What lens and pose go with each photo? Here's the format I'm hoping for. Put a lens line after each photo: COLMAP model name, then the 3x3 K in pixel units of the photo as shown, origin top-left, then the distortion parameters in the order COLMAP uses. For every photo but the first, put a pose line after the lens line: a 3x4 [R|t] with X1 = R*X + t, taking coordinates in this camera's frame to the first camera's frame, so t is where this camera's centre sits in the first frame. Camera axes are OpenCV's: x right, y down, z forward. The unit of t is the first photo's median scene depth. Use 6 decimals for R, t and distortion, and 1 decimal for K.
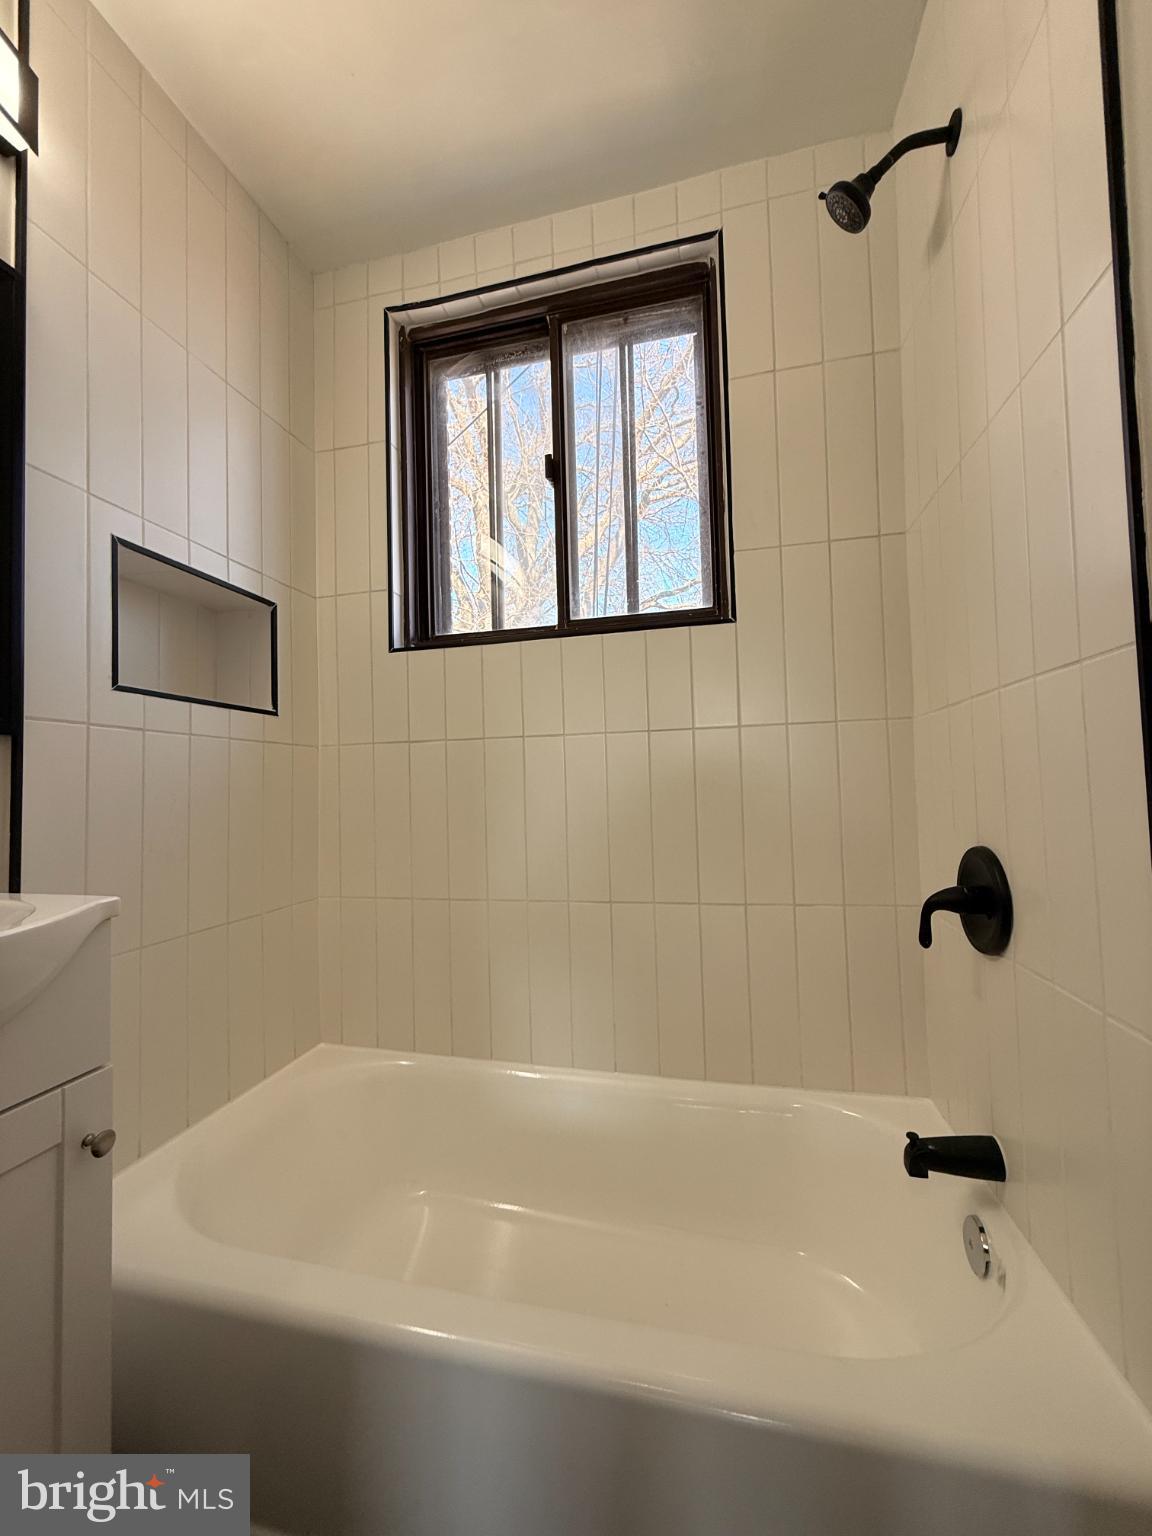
lens RADIAL K [[608.9, 0, 575.9], [0, 608.9, 766.7], [0, 0, 1]] dist [-0.000463, 0.000588]
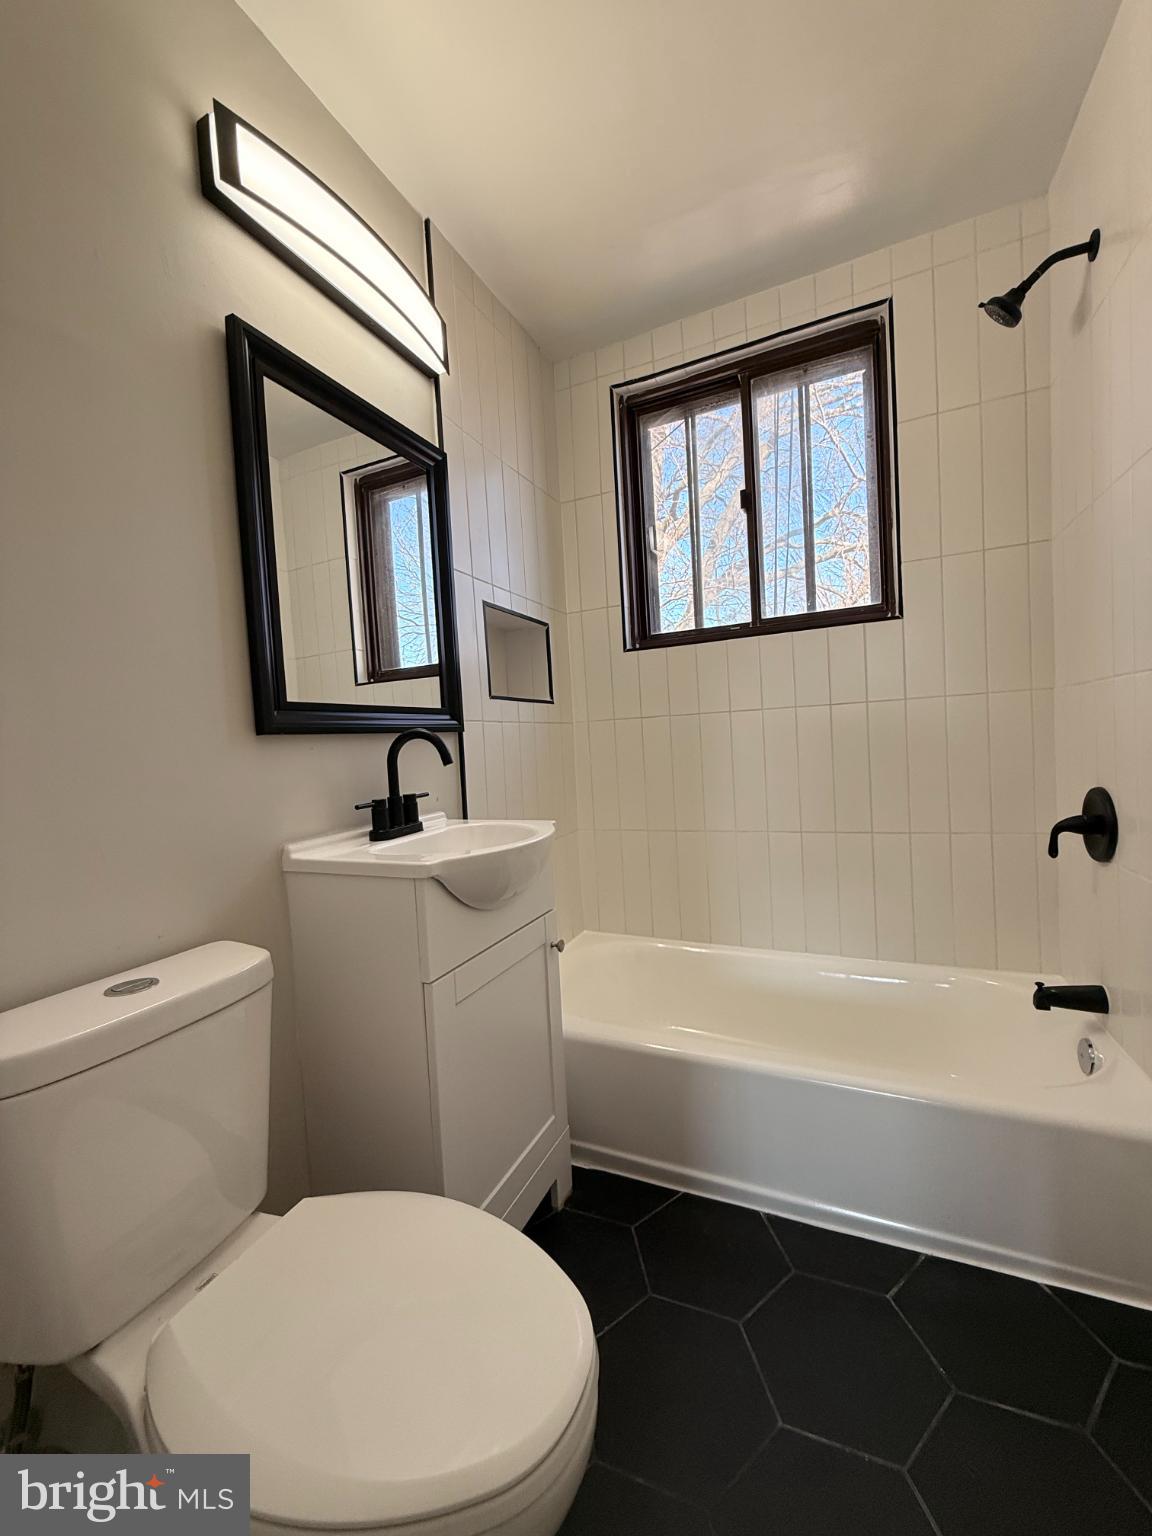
lens RADIAL K [[608.9, 0, 575.9], [0, 608.9, 766.7], [0, 0, 1]] dist [-0.000463, 0.000588]
pose [[0.980951, -0.020631, -0.193158, -0.166209], [0.036632, 0.996151, 0.079636, -0.048664], [0.190771, -0.085195, 0.977931, -0.403317]]
